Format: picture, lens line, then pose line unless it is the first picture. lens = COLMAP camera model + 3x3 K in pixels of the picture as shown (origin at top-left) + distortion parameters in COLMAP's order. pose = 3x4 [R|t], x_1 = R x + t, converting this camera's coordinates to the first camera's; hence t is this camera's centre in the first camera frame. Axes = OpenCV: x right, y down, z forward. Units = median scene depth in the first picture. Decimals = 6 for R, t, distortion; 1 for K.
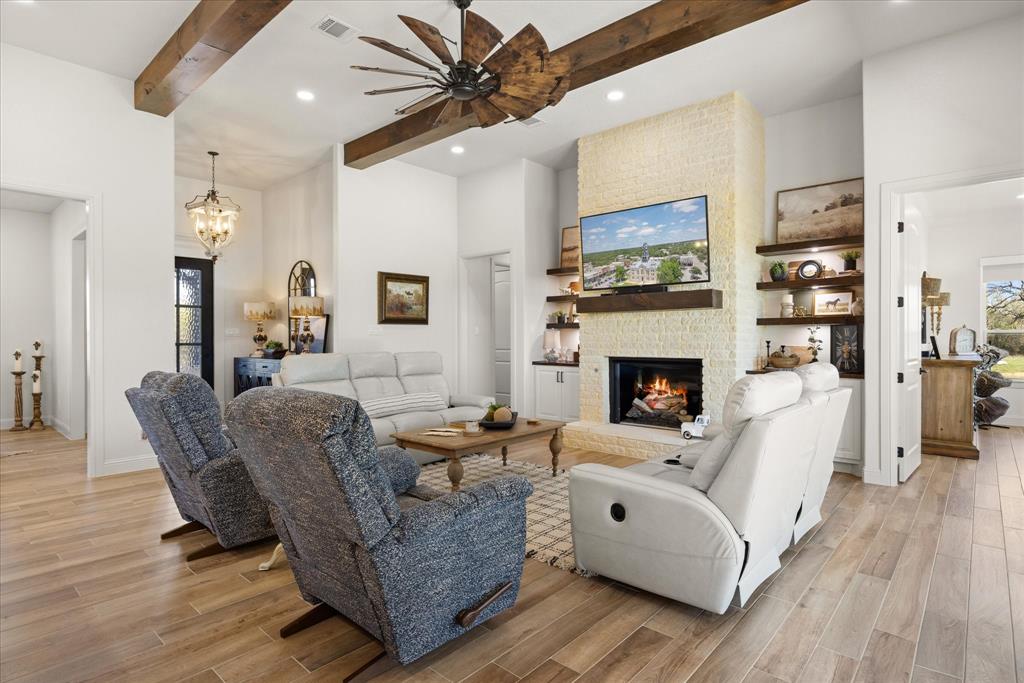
lens RADIAL K [[530.2, 0, 512.4], [0, 530.2, 338.4], [0, 0, 1]] dist [-0.016000, -0.000734]
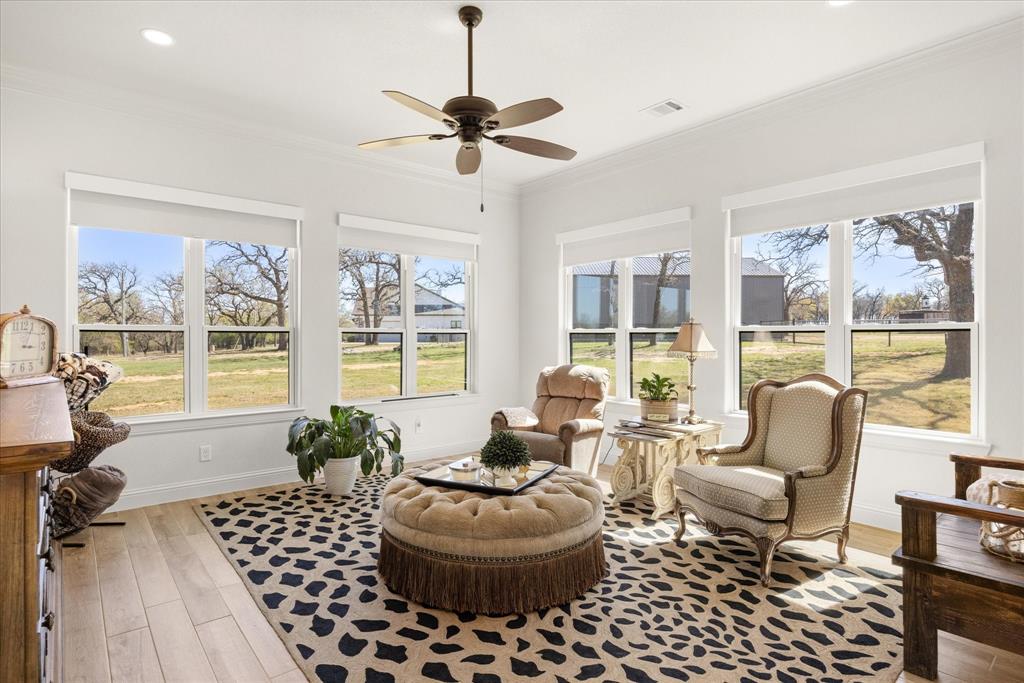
lens RADIAL K [[530.2, 0, 512.2], [0, 530.2, 335.4], [0, 0, 1]] dist [-0.016000, -0.000734]
pose [[0.137059, 0.001094, 0.990562, 0.514246], [0.001340, 0.999998, -0.001290, -0.003944], [-0.990562, 0.001504, 0.137057, 0.572749]]
